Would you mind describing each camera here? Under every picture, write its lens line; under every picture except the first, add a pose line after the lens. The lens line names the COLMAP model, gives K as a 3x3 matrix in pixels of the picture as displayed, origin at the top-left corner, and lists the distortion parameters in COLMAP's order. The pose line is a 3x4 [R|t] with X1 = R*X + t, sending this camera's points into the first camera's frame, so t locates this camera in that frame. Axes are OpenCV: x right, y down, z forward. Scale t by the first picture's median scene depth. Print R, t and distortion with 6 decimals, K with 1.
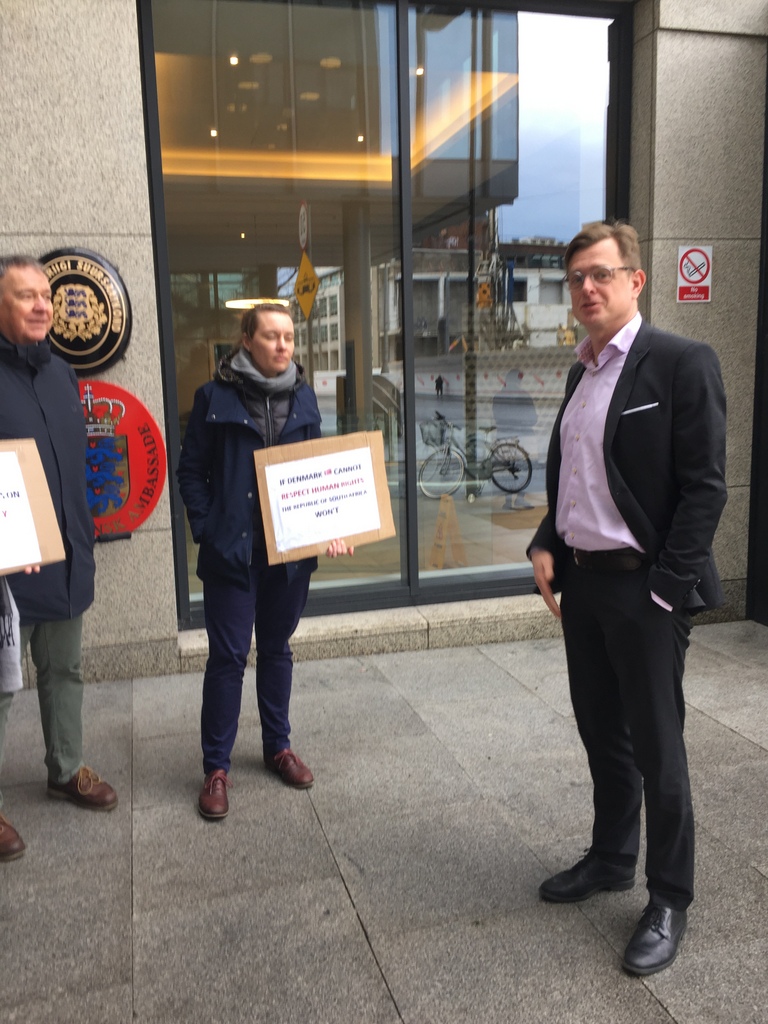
lens RADIAL K [[853.2, 0, 358.3], [0, 853.2, 508.9], [0, 0, 1]] dist [0.064653, -0.080032]
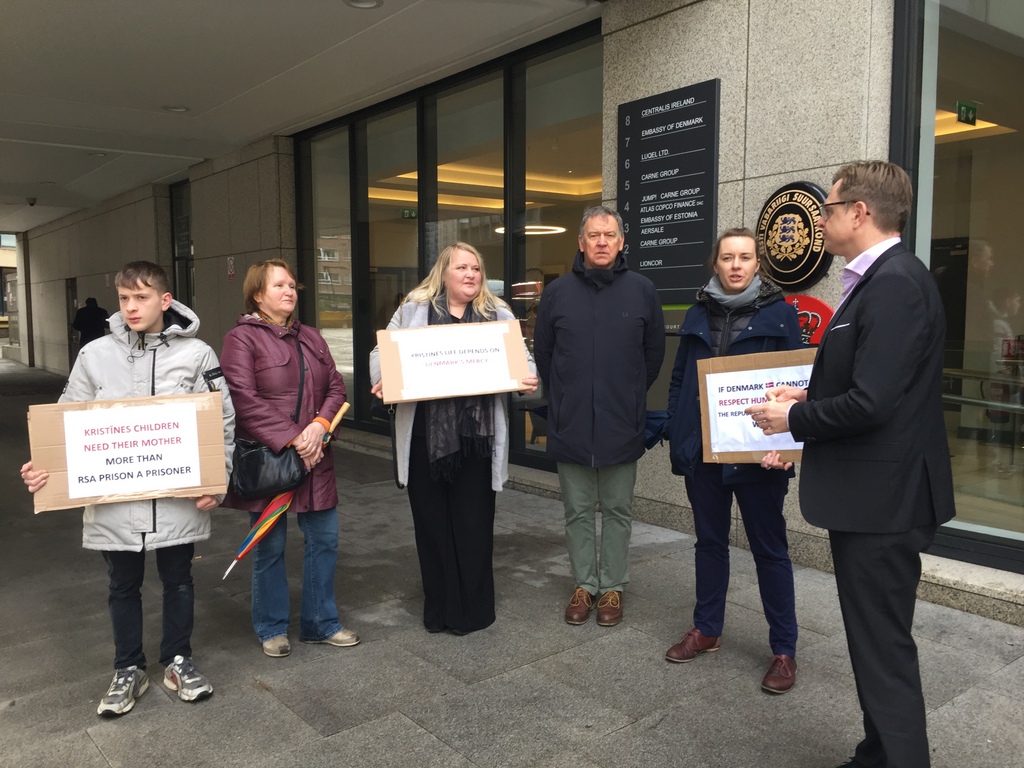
lens RADIAL K [[853.2, 0, 519.0], [0, 853.2, 378.2], [0, 0, 1]] dist [0.064653, -0.080032]
pose [[0.413069, 0.105311, -0.904590, 0.596620], [-0.141267, 0.988678, 0.050593, -0.046449], [0.899676, 0.106891, 0.423270, 0.198642]]
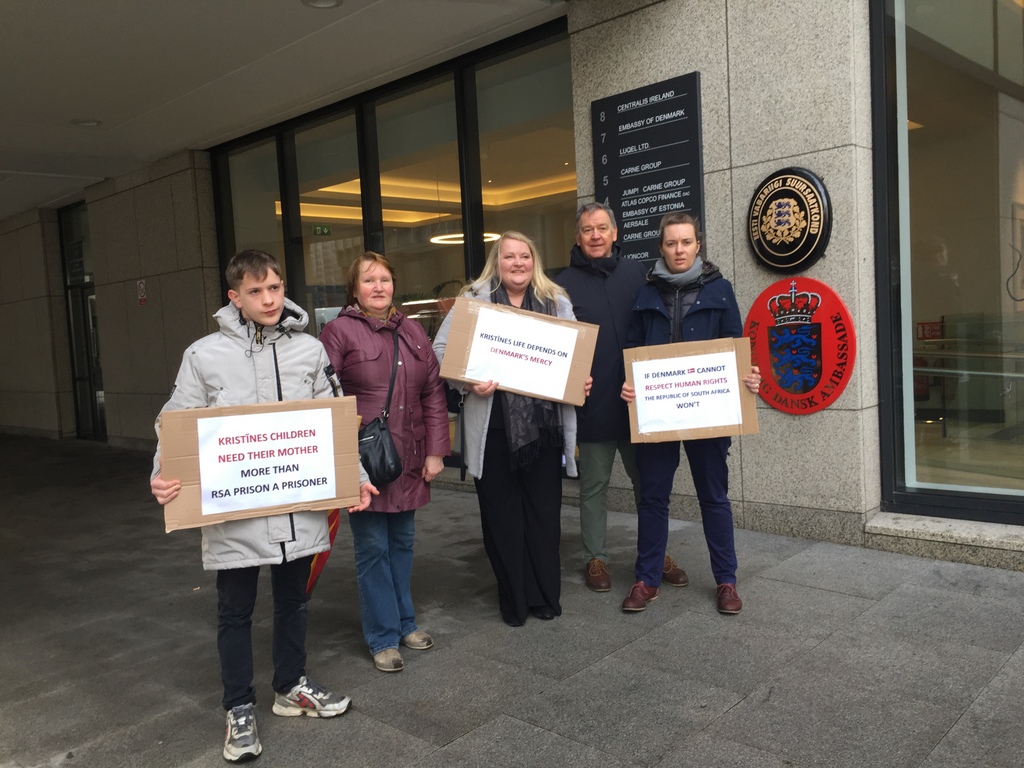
lens RADIAL K [[853.2, 0, 511.3], [0, 853.2, 381.5], [0, 0, 1]] dist [0.064653, -0.080032]
pose [[0.533094, 0.060737, -0.843873, 0.497034], [-0.082695, 0.996385, 0.019474, 0.002686], [0.842005, 0.059403, 0.536189, 0.049268]]
